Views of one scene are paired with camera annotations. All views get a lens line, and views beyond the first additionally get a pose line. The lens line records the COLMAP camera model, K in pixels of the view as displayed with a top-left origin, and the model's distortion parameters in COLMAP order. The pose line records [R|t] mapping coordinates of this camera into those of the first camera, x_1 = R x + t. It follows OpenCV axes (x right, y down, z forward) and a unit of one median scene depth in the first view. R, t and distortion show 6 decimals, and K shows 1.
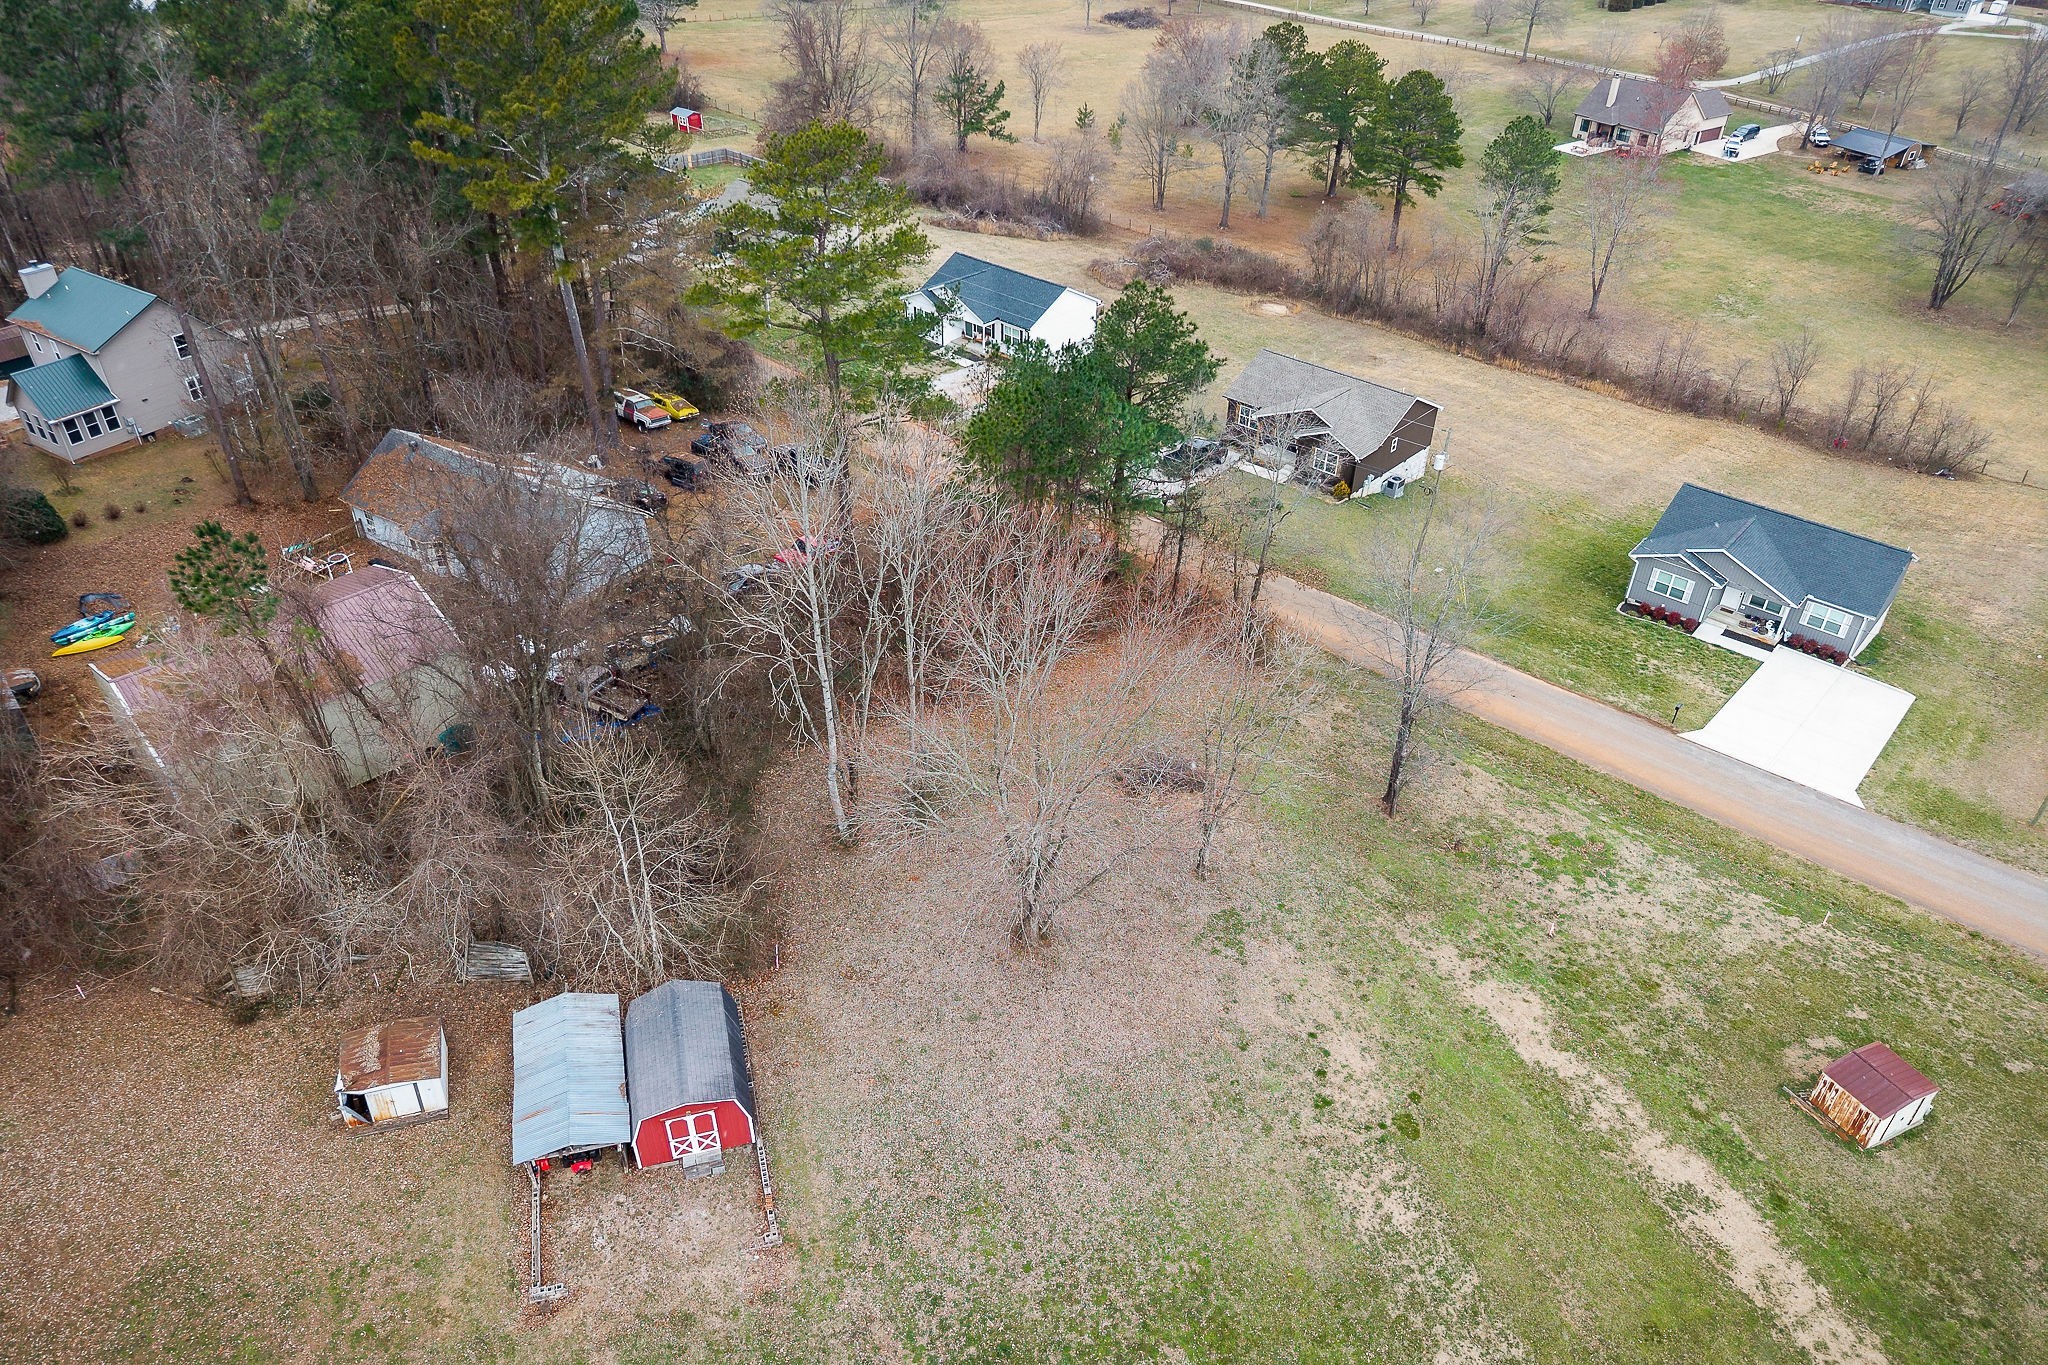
lens RADIAL K [[1373.8, 0, 1020.0], [0, 1373.8, 672.4], [0, 0, 1]] dist [0.025831, -0.027605]
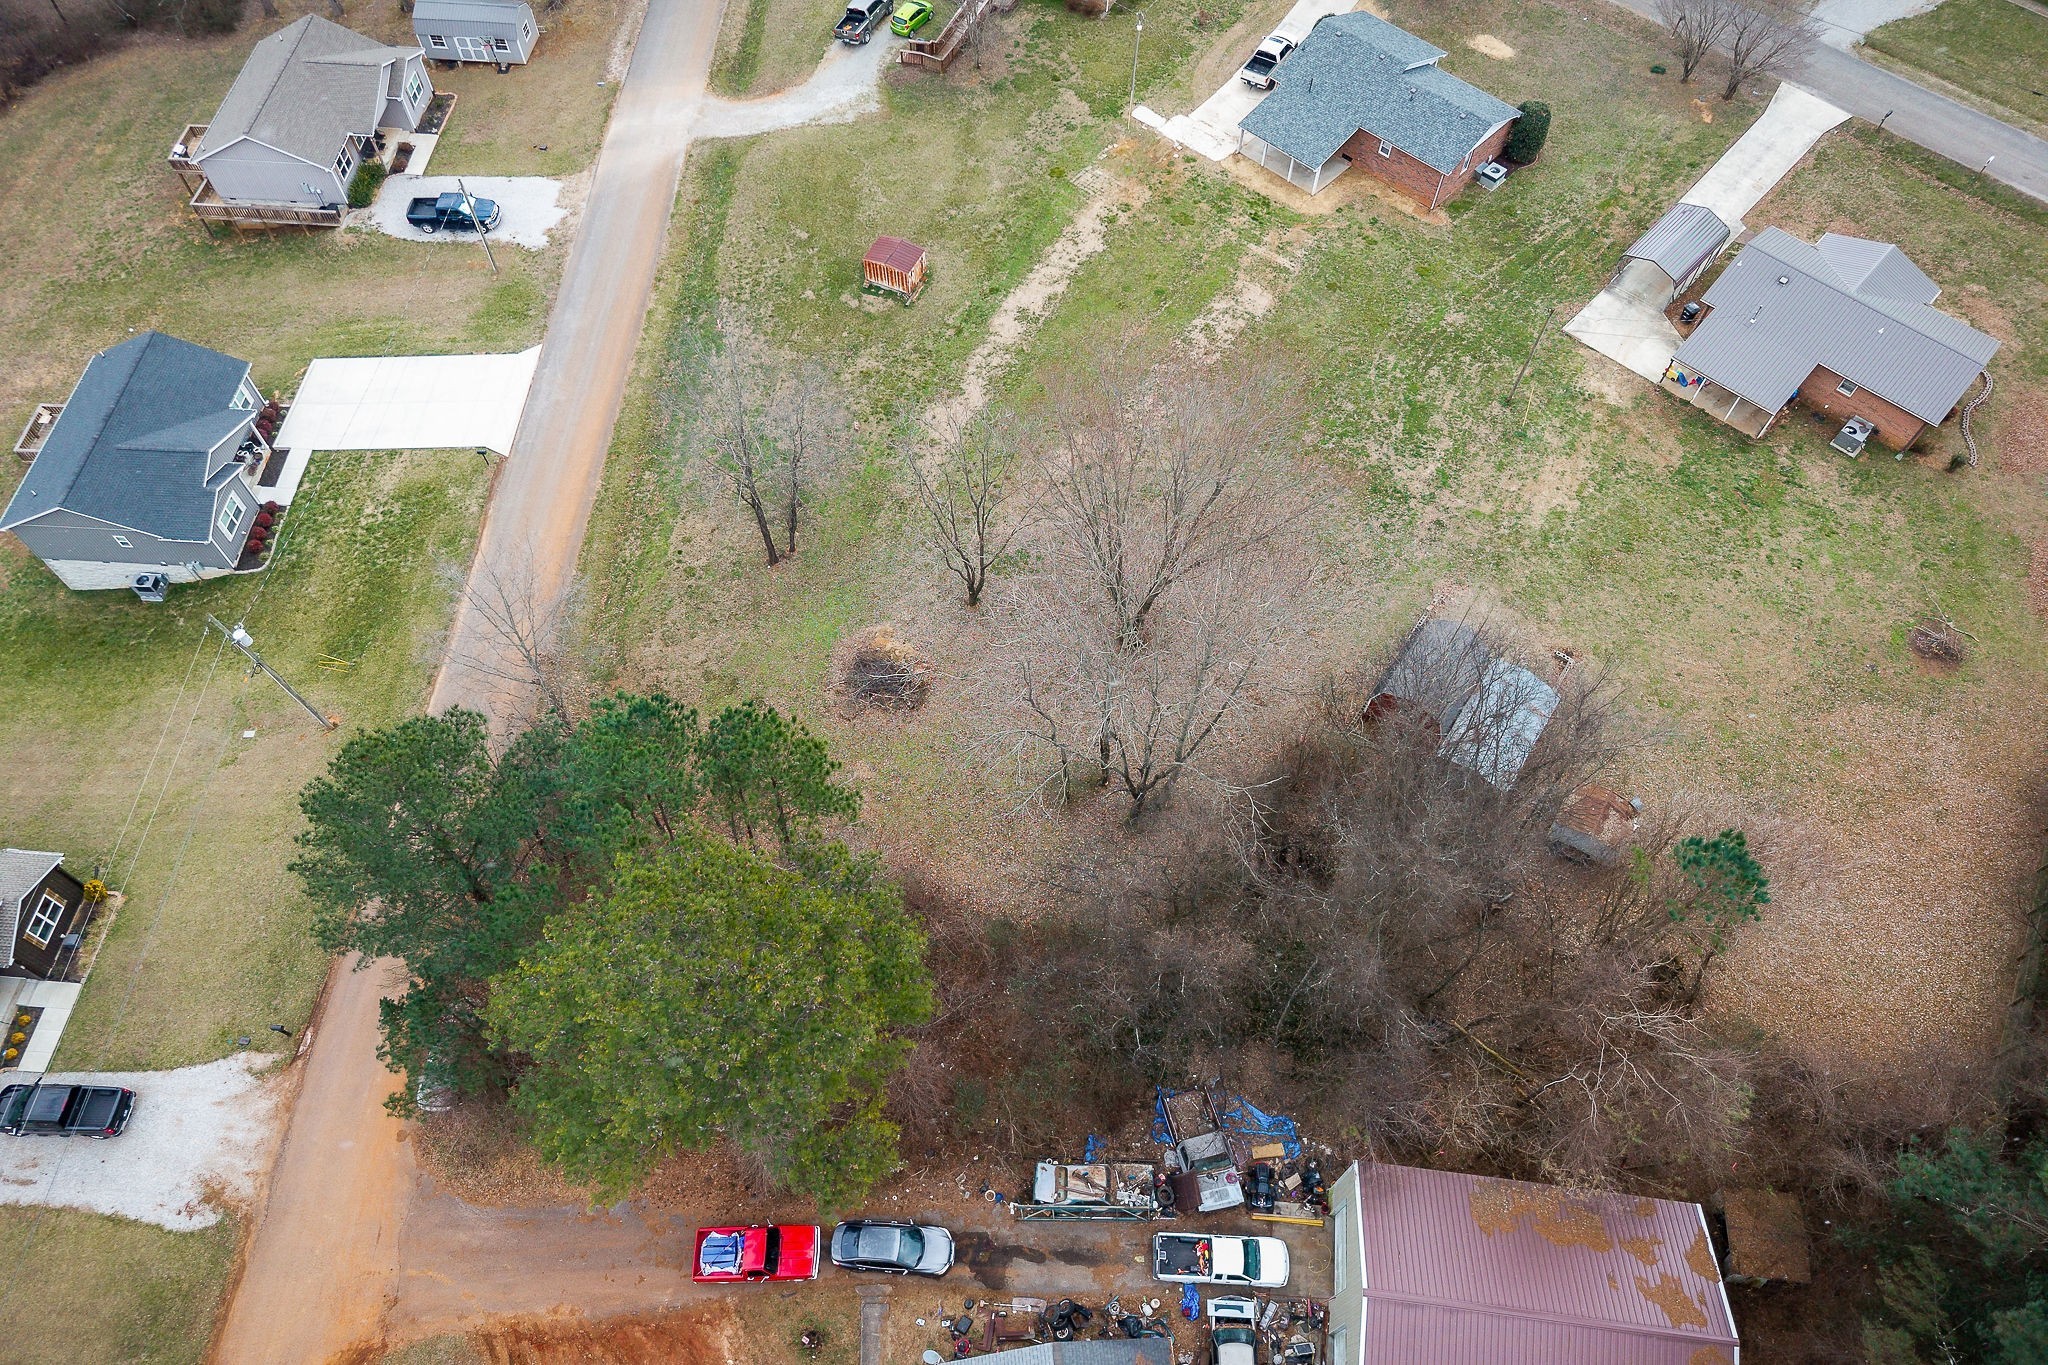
lens RADIAL K [[1373.8, 0, 1029.7], [0, 1373.8, 681.8], [0, 0, 1]] dist [0.025831, -0.027605]
pose [[-0.630409, -0.669129, 0.393510, -0.336258], [0.428125, 0.123161, 0.895288, -0.721310], [-0.647528, 0.732869, 0.208829, 0.604979]]
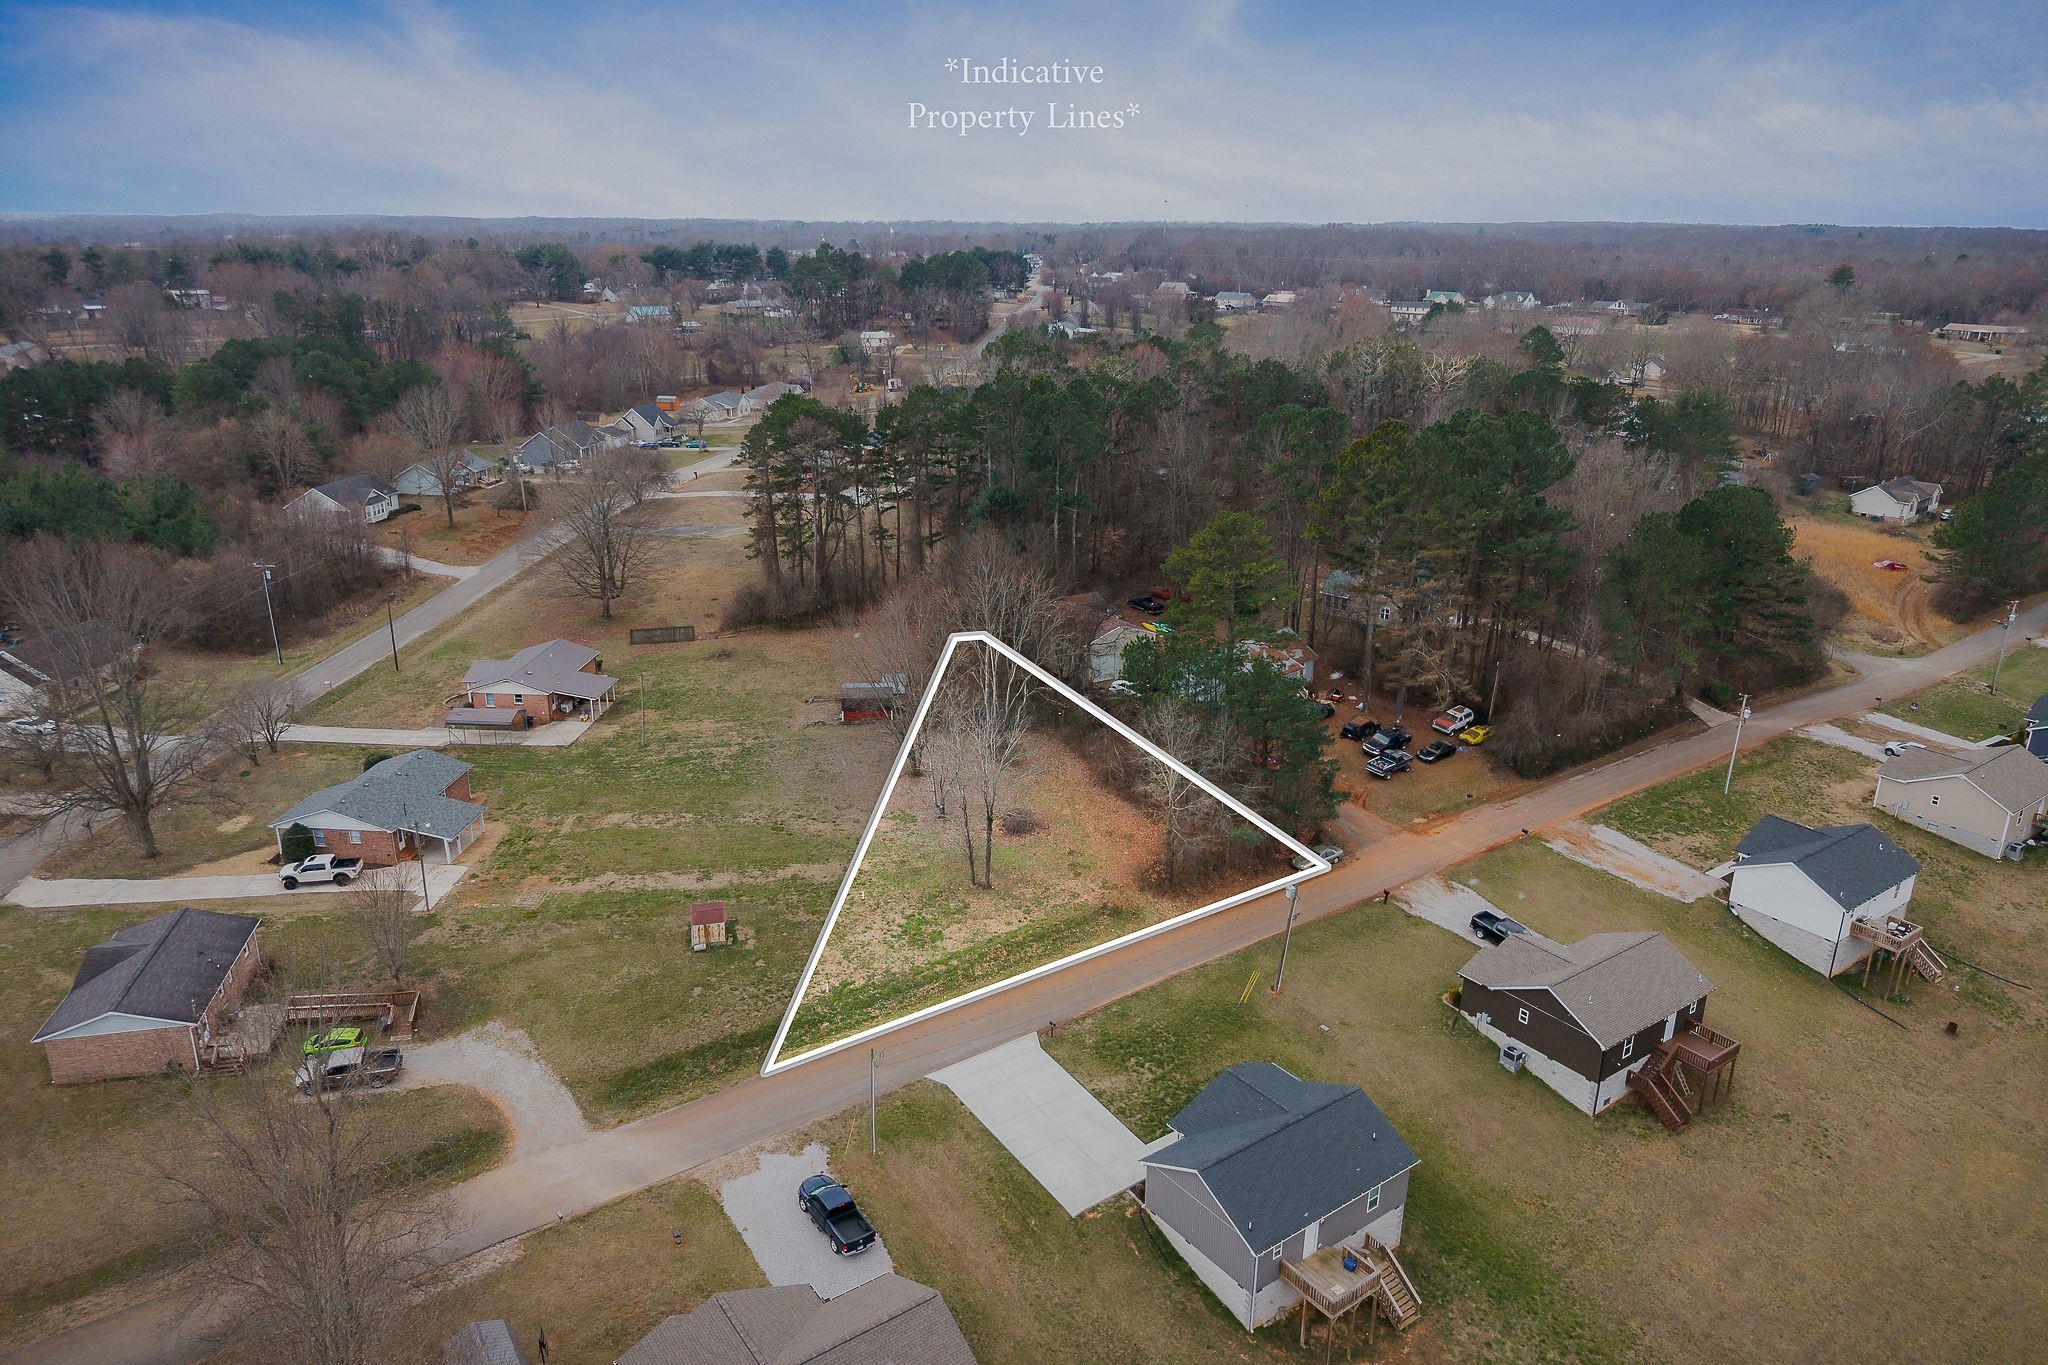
lens RADIAL K [[1373.8, 0, 1024.5], [0, 1373.8, 673.0], [0, 0, 1]] dist [0.025831, -0.027605]
pose [[-0.203573, 0.295570, -0.933379, 1.529782], [-0.568434, 0.740525, 0.358477, -0.637390], [0.797145, 0.603541, 0.017261, 0.737602]]
